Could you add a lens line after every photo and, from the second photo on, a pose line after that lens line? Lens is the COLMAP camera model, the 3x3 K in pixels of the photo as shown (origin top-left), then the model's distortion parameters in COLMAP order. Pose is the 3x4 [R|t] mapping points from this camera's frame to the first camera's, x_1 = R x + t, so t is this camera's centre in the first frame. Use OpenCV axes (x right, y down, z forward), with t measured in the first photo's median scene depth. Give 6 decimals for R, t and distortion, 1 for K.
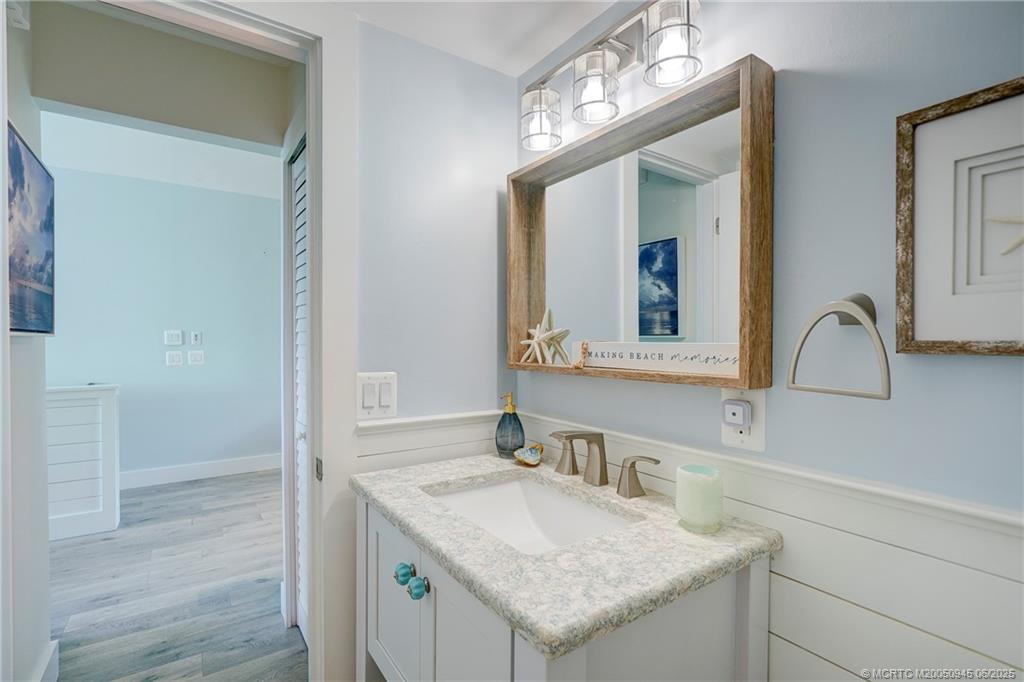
lens RADIAL K [[473.9, 0, 509.9], [0, 473.9, 342.6], [0, 0, 1]] dist [-0.015821, 0.016078]
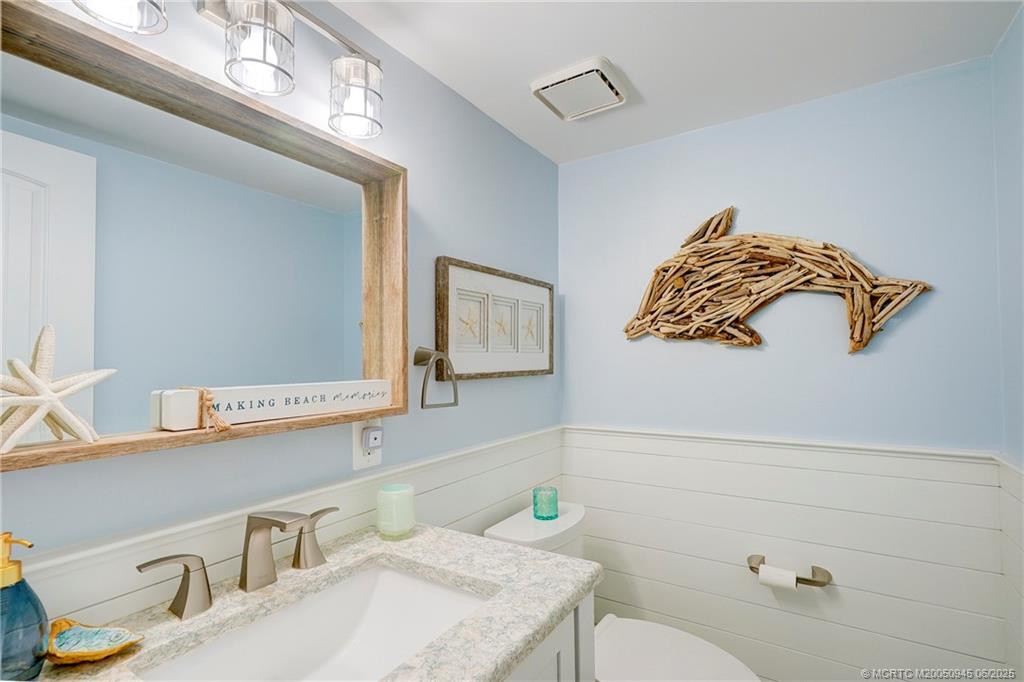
lens RADIAL K [[473.9, 0, 509.9], [0, 473.9, 342.6], [0, 0, 1]] dist [-0.015821, 0.016078]
pose [[-0.369808, 0.034284, 0.928476, -0.763636], [0.013810, 0.999411, -0.031403, -0.050873], [-0.929006, 0.001209, -0.370064, 1.088345]]
